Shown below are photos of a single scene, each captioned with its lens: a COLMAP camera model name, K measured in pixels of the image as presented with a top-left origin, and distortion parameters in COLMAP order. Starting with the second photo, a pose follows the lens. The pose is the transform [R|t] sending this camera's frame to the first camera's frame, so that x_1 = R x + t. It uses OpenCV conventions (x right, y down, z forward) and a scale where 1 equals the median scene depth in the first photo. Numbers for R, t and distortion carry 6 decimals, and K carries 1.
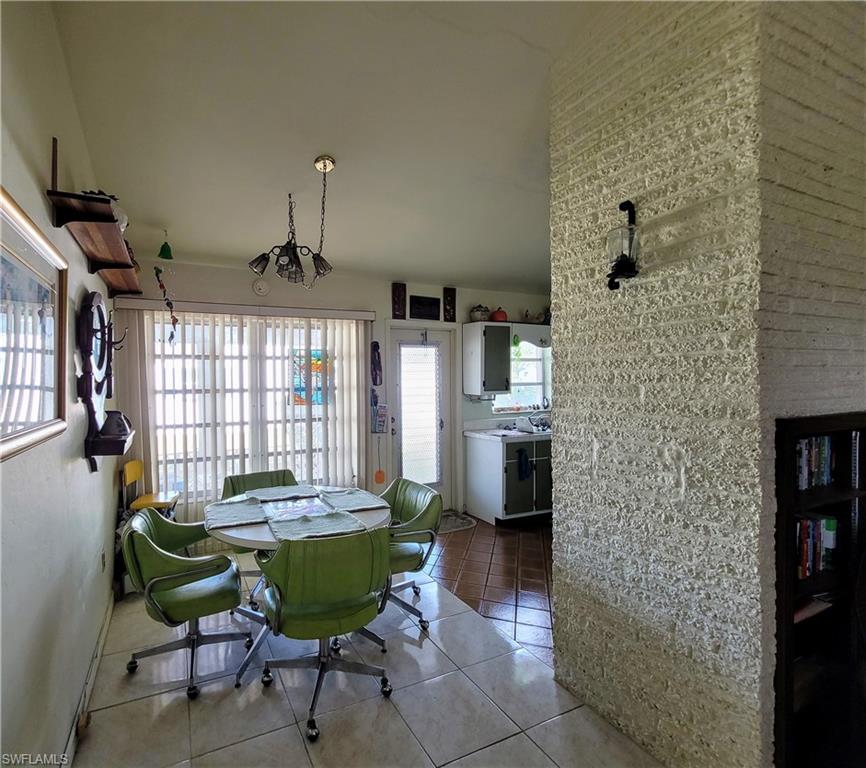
lens RADIAL K [[488.3, 0, 432.0], [0, 488.3, 383.3], [0, 0, 1]] dist [0.000980, 0.000012]
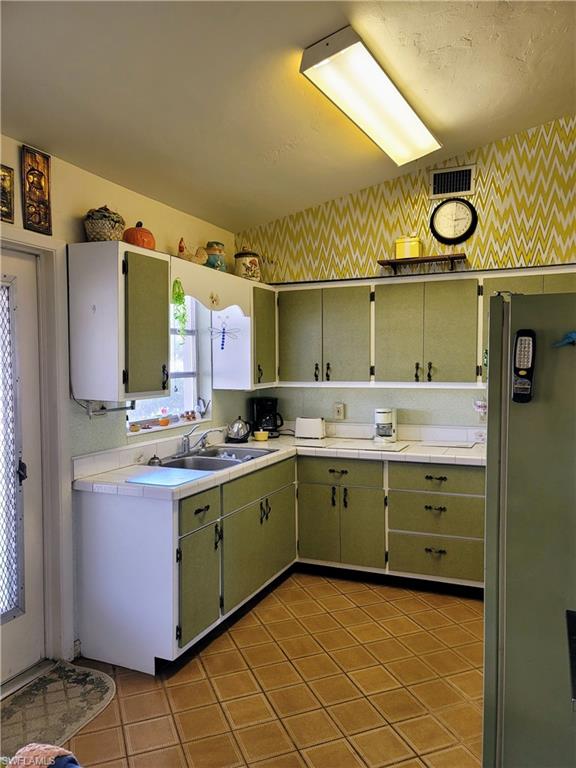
lens RADIAL K [[540.7, 0, 289.7], [0, 540.7, 387.3], [0, 0, 1]] dist [0.036886, -0.014082]
pose [[0.808395, -0.018050, 0.588363, -0.069672], [-0.007810, 0.999113, 0.041383, -0.012018], [-0.588588, -0.038049, 0.807537, 0.473440]]
